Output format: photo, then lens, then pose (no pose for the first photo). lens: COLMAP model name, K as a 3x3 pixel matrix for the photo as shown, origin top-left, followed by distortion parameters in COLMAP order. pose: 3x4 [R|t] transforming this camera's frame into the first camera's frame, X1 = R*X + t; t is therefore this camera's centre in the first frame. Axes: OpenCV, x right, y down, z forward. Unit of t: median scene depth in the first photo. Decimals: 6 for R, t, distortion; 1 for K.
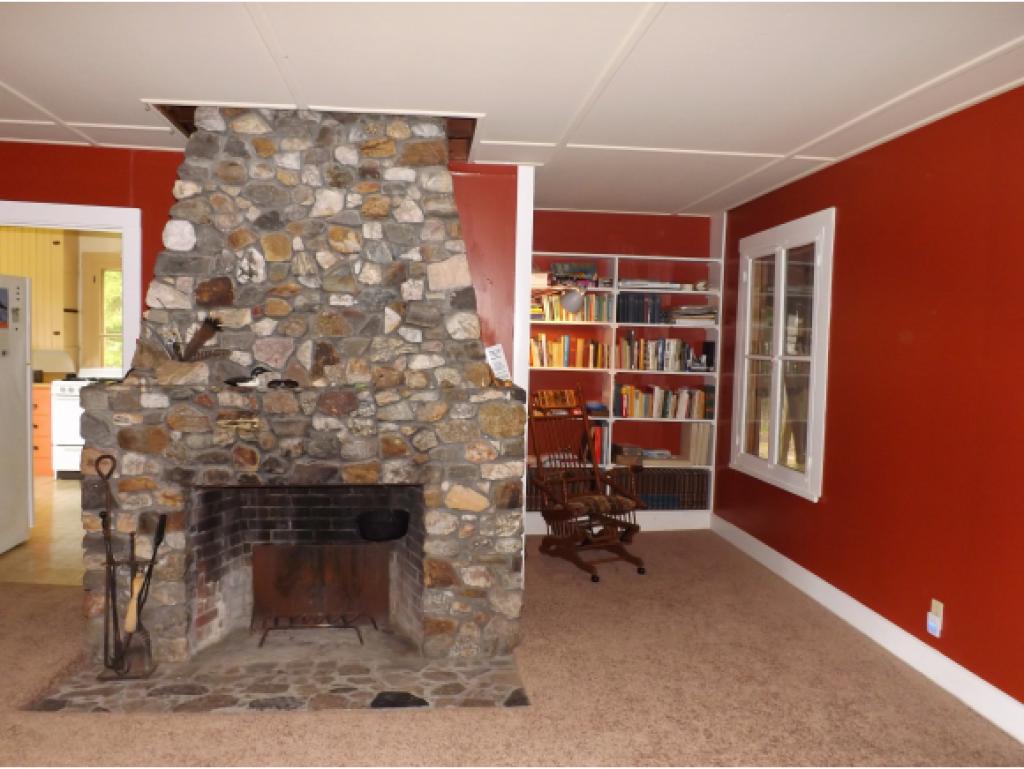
lens RADIAL K [[739.6, 0, 495.9], [0, 739.6, 383.6], [0, 0, 1]] dist [-0.037558, -0.002996]
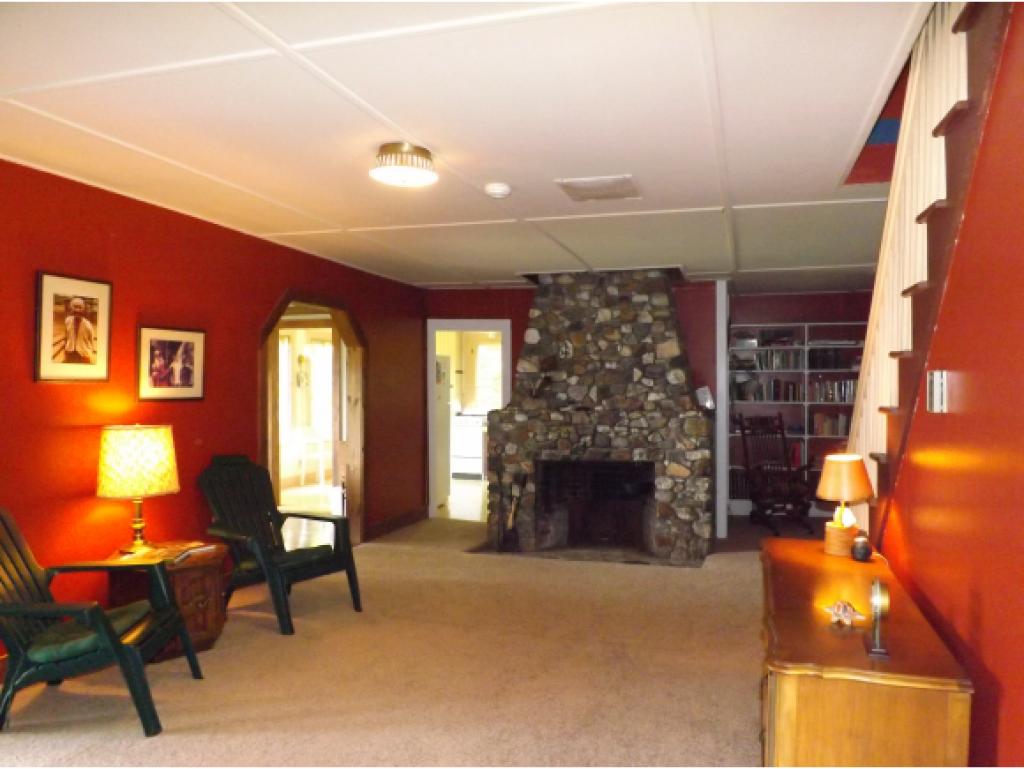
lens RADIAL K [[739.6, 0, 495.9], [0, 739.6, 383.6], [0, 0, 1]] dist [-0.037558, -0.002996]
pose [[0.908762, -0.025891, -0.416512, 0.319897], [-0.001325, 0.997889, -0.064922, 0.060489], [0.417314, 0.059551, 0.906809, -0.872838]]
